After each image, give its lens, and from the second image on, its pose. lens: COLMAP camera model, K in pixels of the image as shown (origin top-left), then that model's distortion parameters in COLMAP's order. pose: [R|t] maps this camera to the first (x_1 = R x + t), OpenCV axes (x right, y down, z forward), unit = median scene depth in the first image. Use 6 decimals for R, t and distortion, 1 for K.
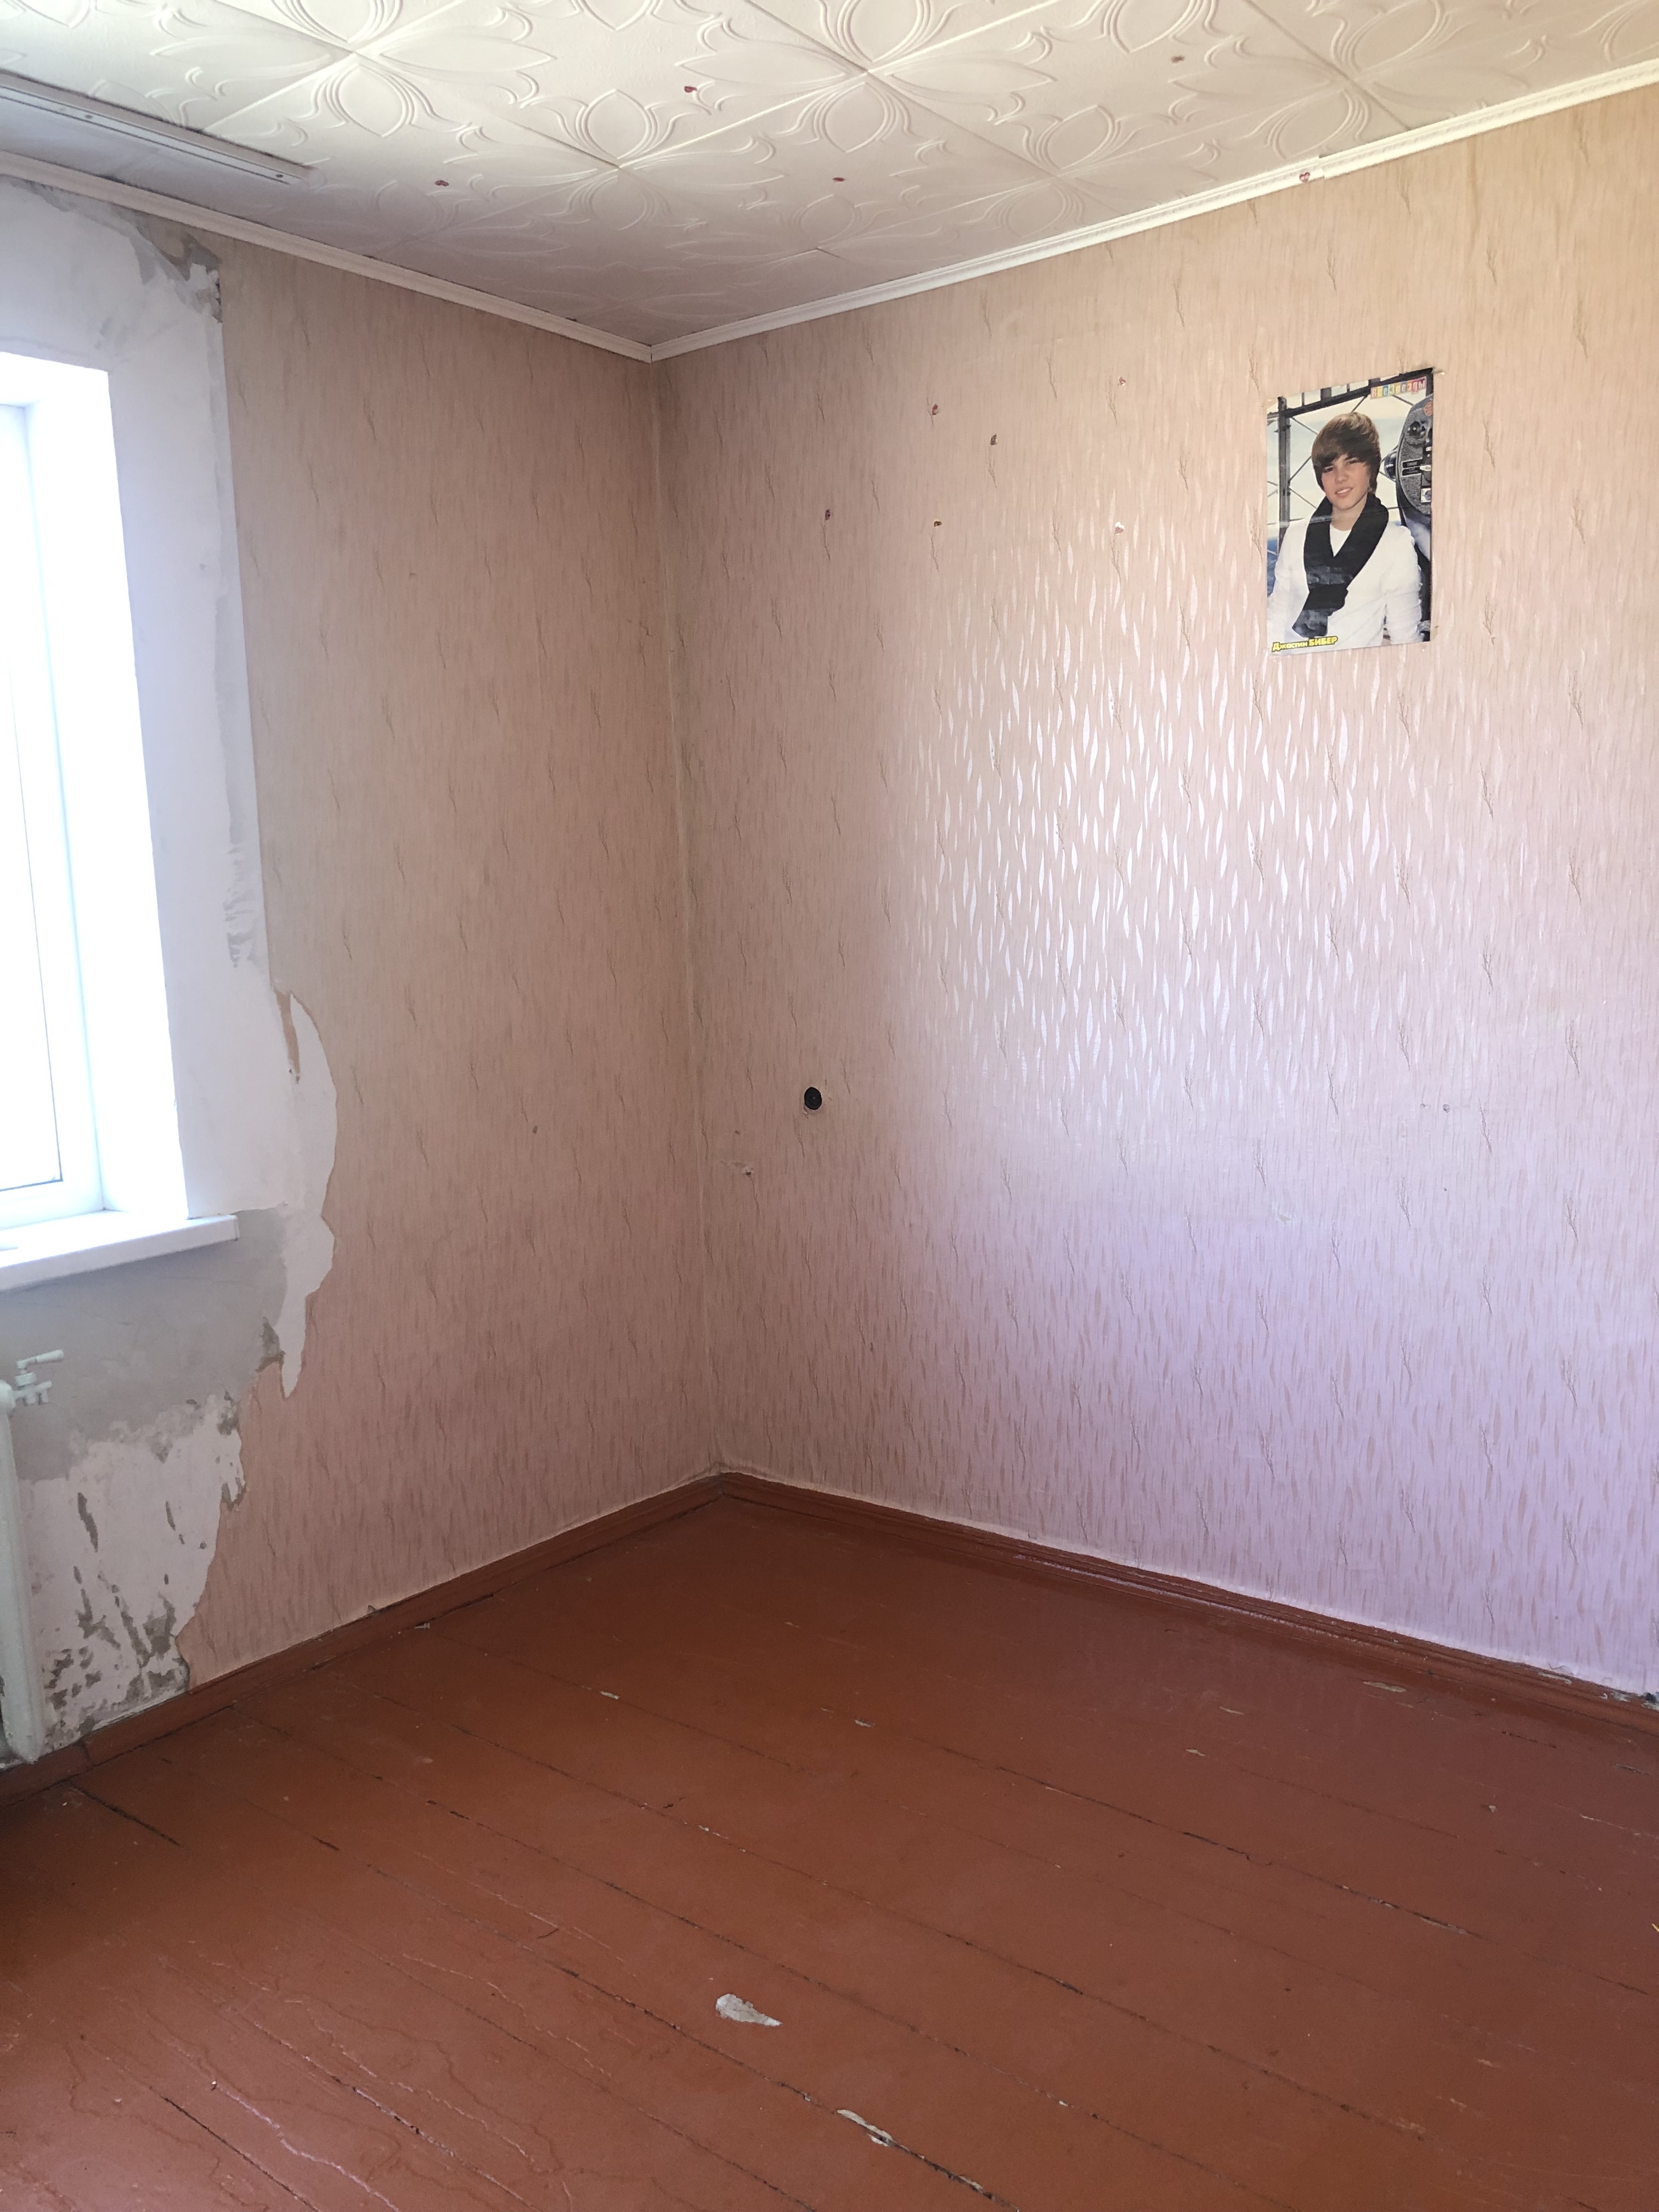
lens RADIAL K [[1843.6, 0, 829.6], [0, 1843.6, 1094.7], [0, 0, 1]] dist [0.050213, -0.051454]
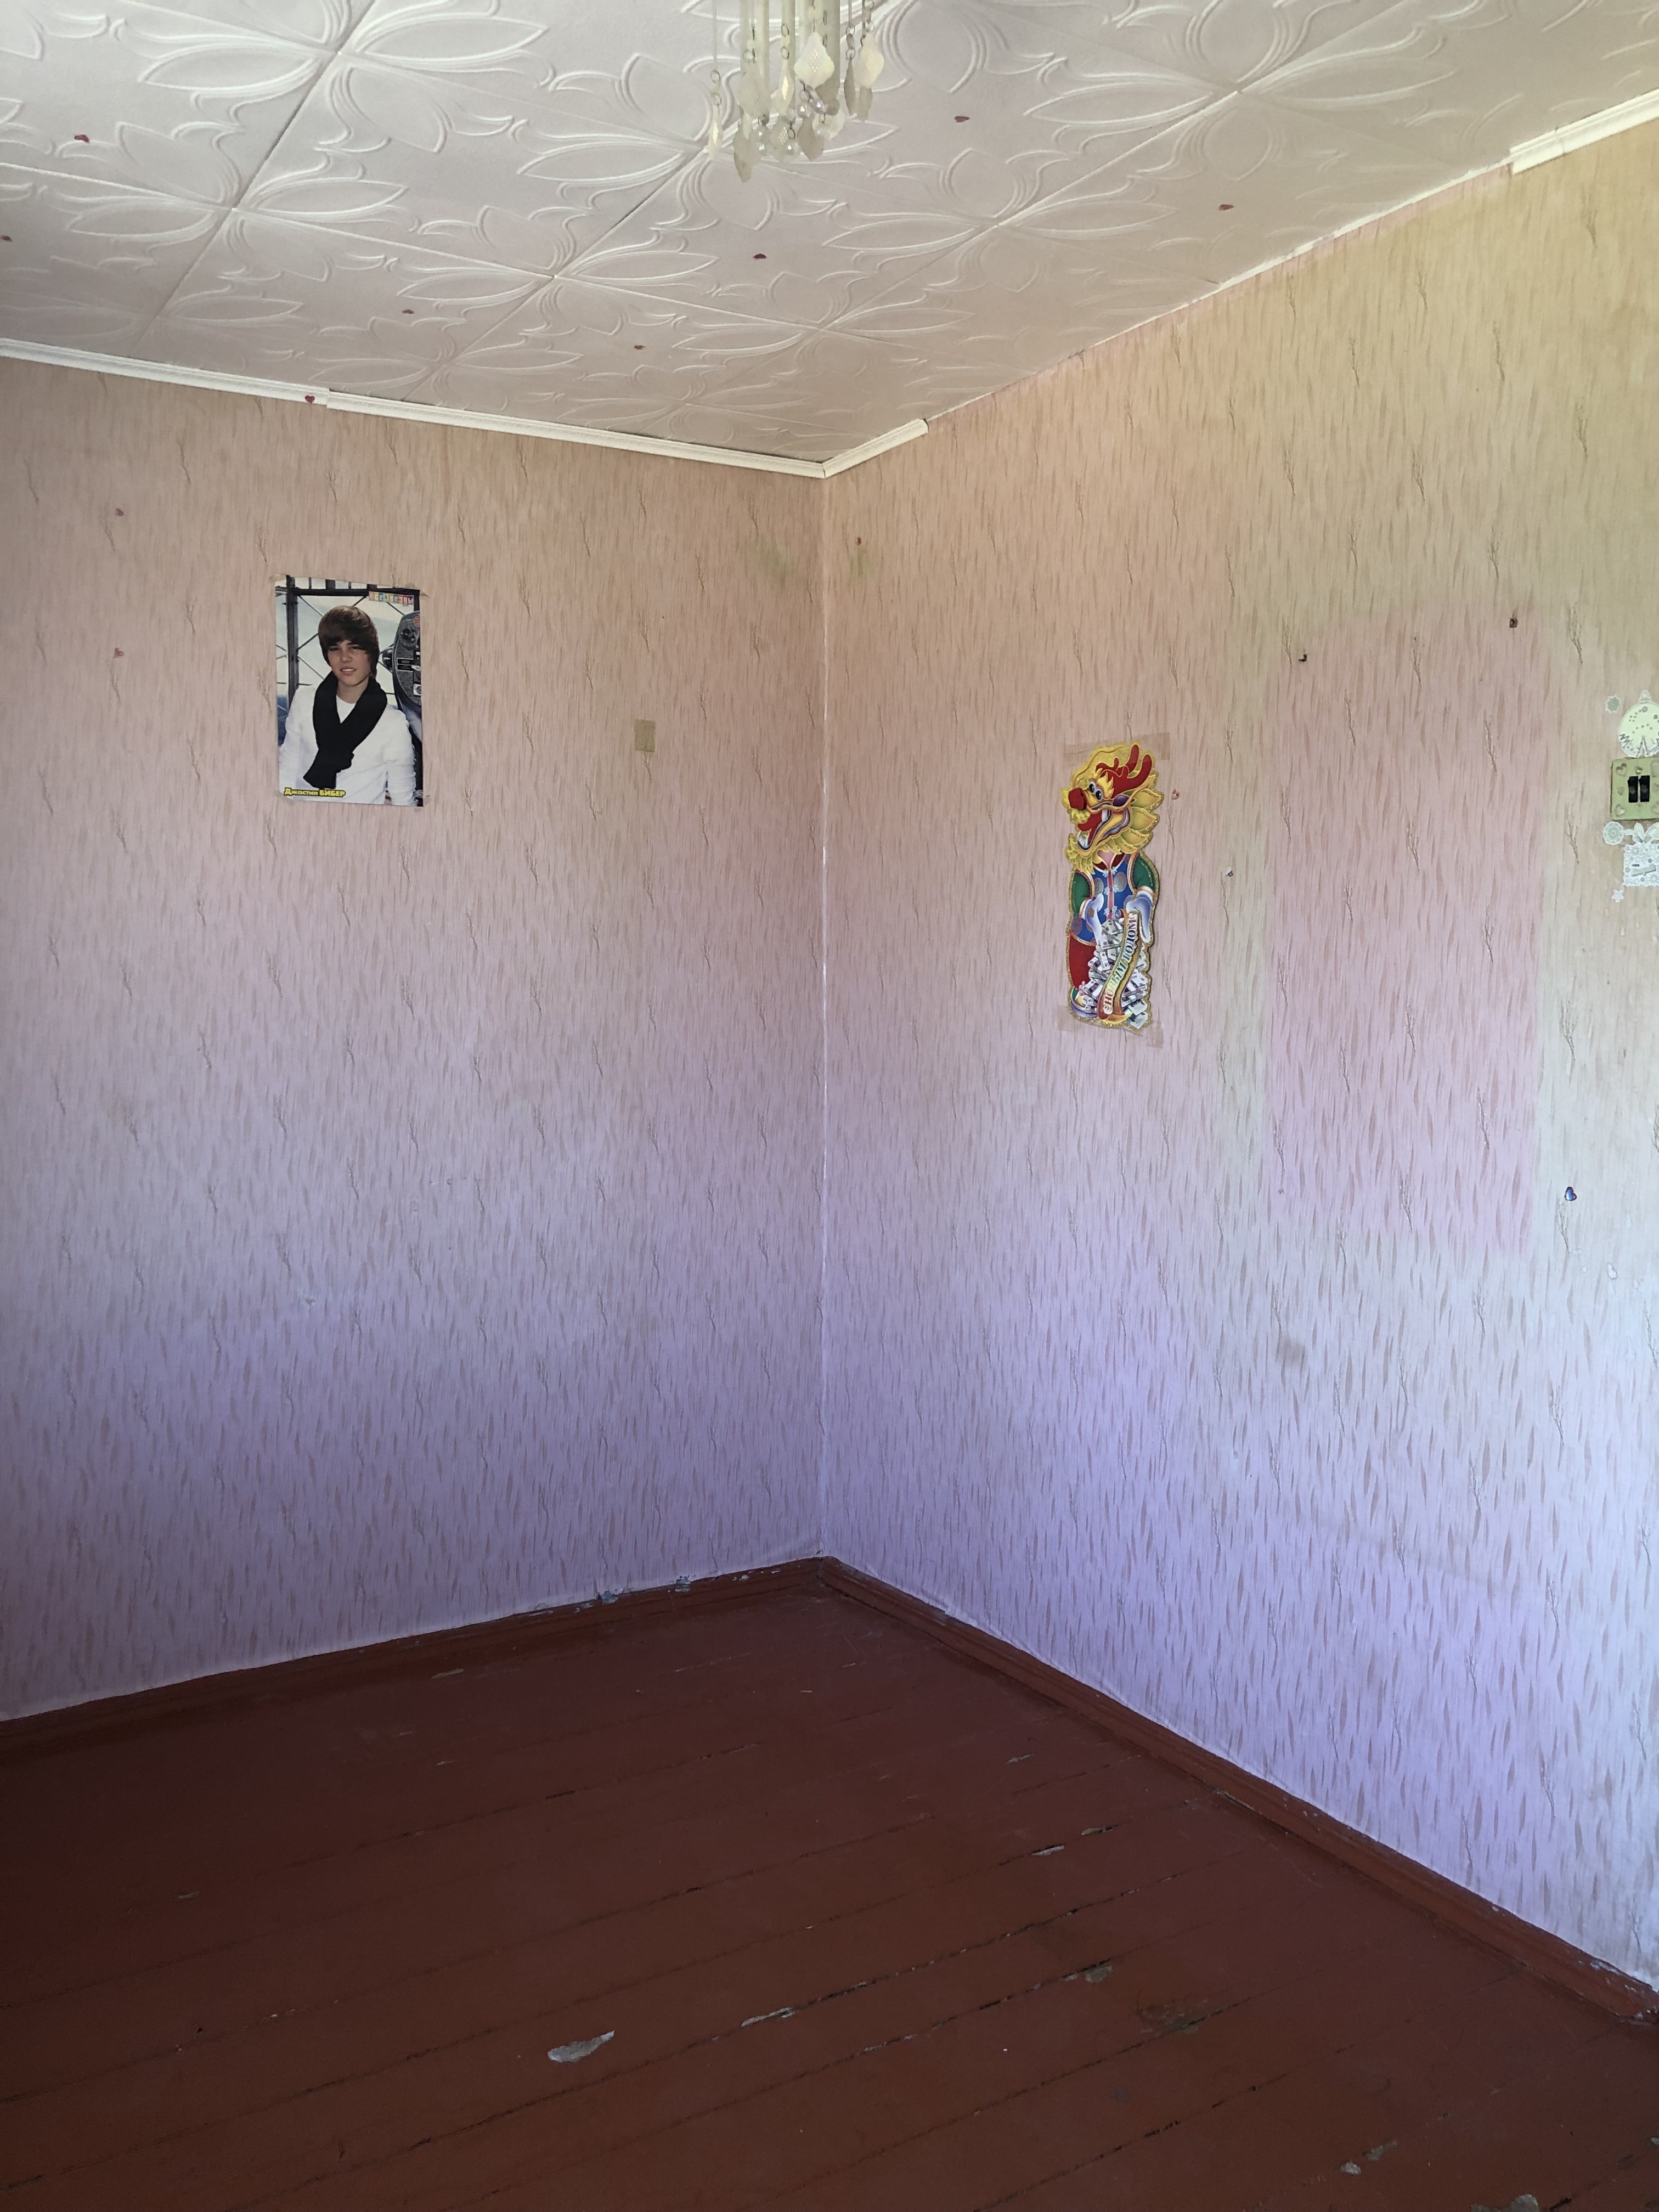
lens RADIAL K [[1843.6, 0, 842.7], [0, 1843.6, 1100.5], [0, 0, 1]] dist [0.050213, -0.051454]
pose [[0.333422, -0.048392, 0.941535, -1.251926], [0.113774, 0.993448, 0.010770, -0.051441], [-0.935888, 0.103531, 0.336743, 0.570265]]
